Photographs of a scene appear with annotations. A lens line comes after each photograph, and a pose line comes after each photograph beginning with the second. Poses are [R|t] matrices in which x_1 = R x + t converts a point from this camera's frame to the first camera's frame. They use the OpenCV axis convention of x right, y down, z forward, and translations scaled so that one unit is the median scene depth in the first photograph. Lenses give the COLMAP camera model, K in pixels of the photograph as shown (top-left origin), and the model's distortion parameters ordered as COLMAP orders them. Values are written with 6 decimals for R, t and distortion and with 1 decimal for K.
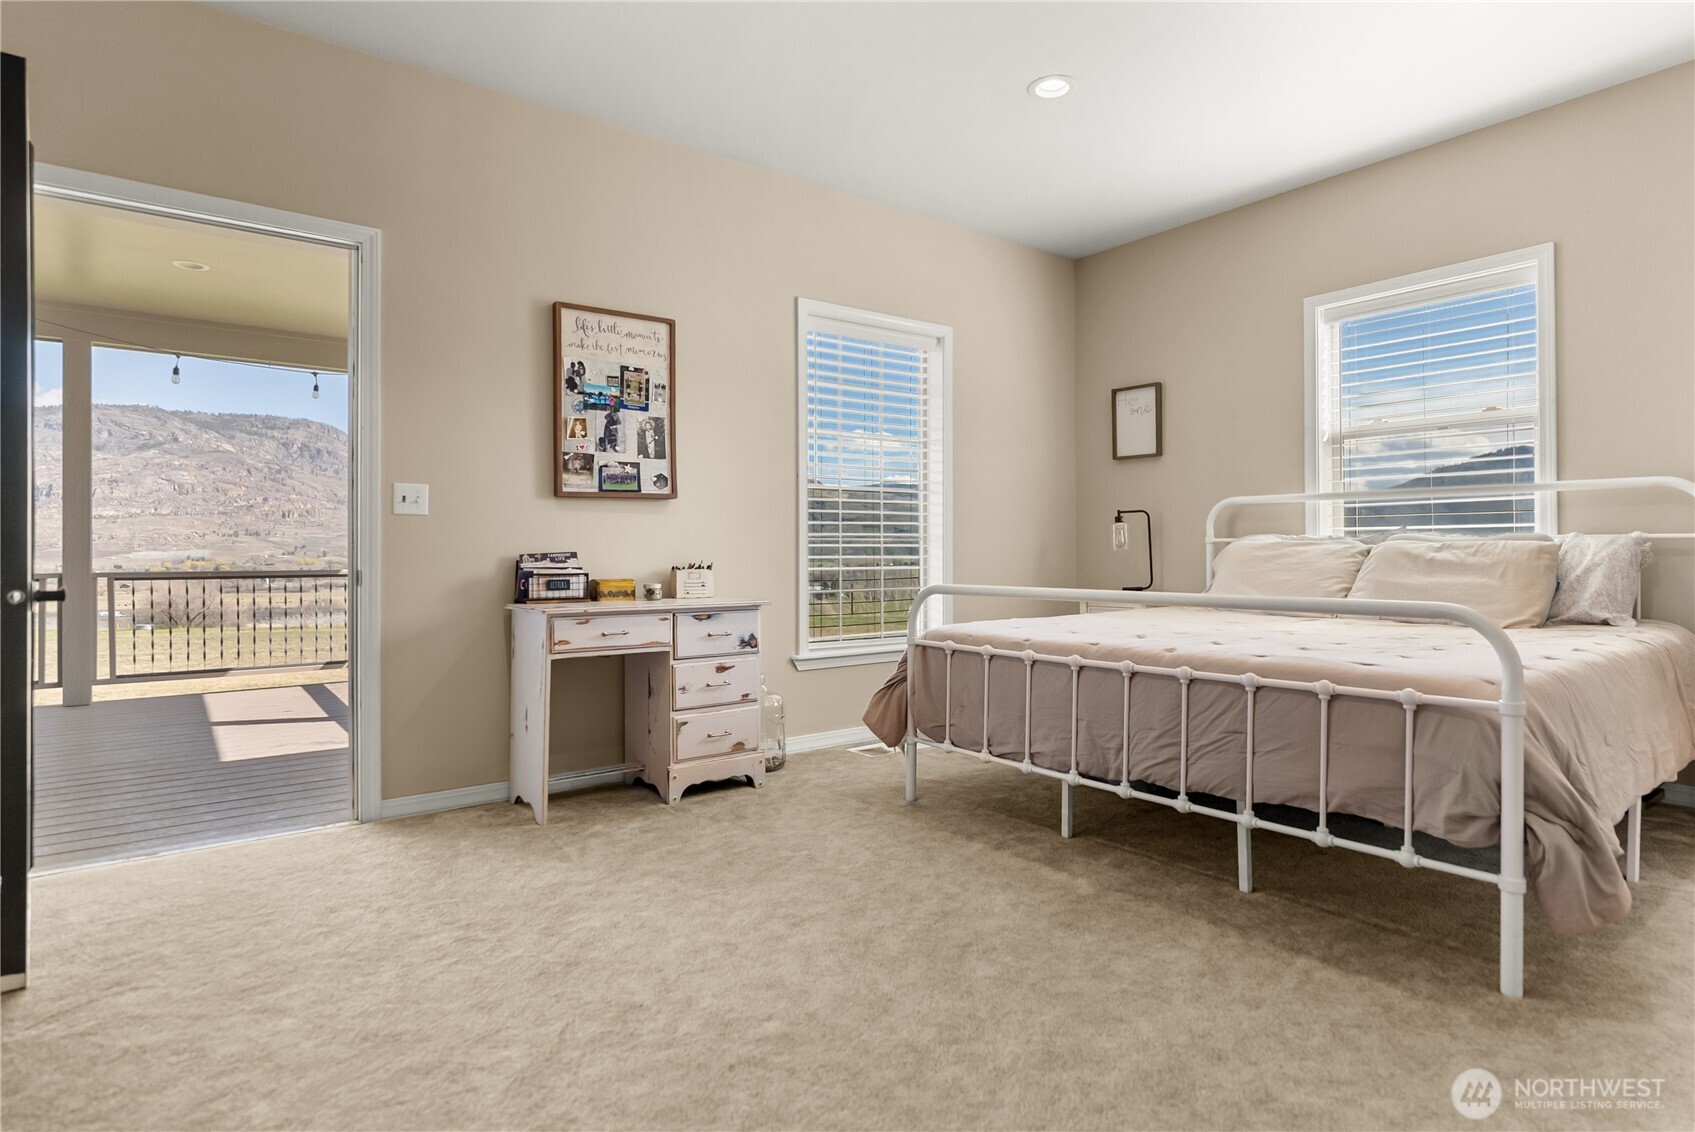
lens RADIAL K [[917.4, 0, 848.5], [0, 917.4, 555.0], [0, 0, 1]] dist [-0.001930, -0.000062]
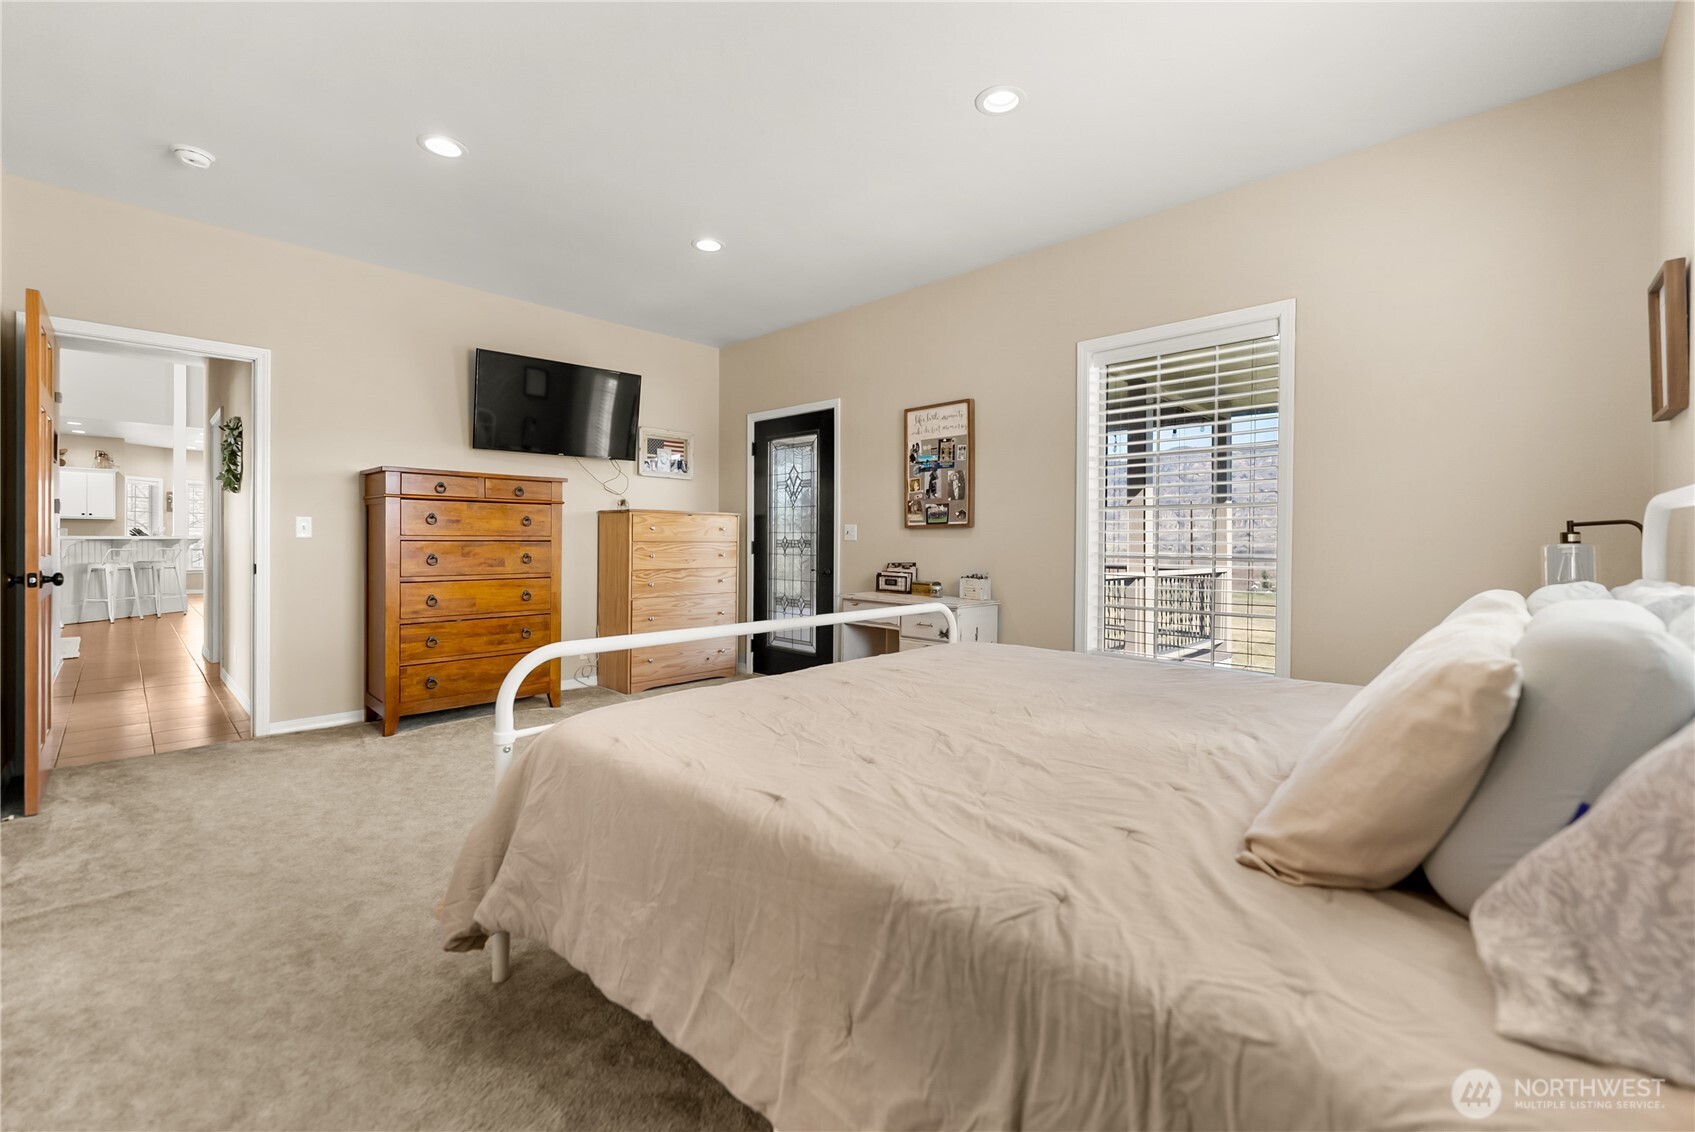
lens RADIAL K [[687.6, 0, 848.7], [0, 687.6, 550.6], [0, 0, 1]] dist [0.000528, 0.000003]
pose [[0.148089, 0.016763, -0.988832, 0.850519], [-0.017045, 0.999751, 0.014395, -0.038943], [0.988827, 0.014723, 0.148338, 0.693941]]
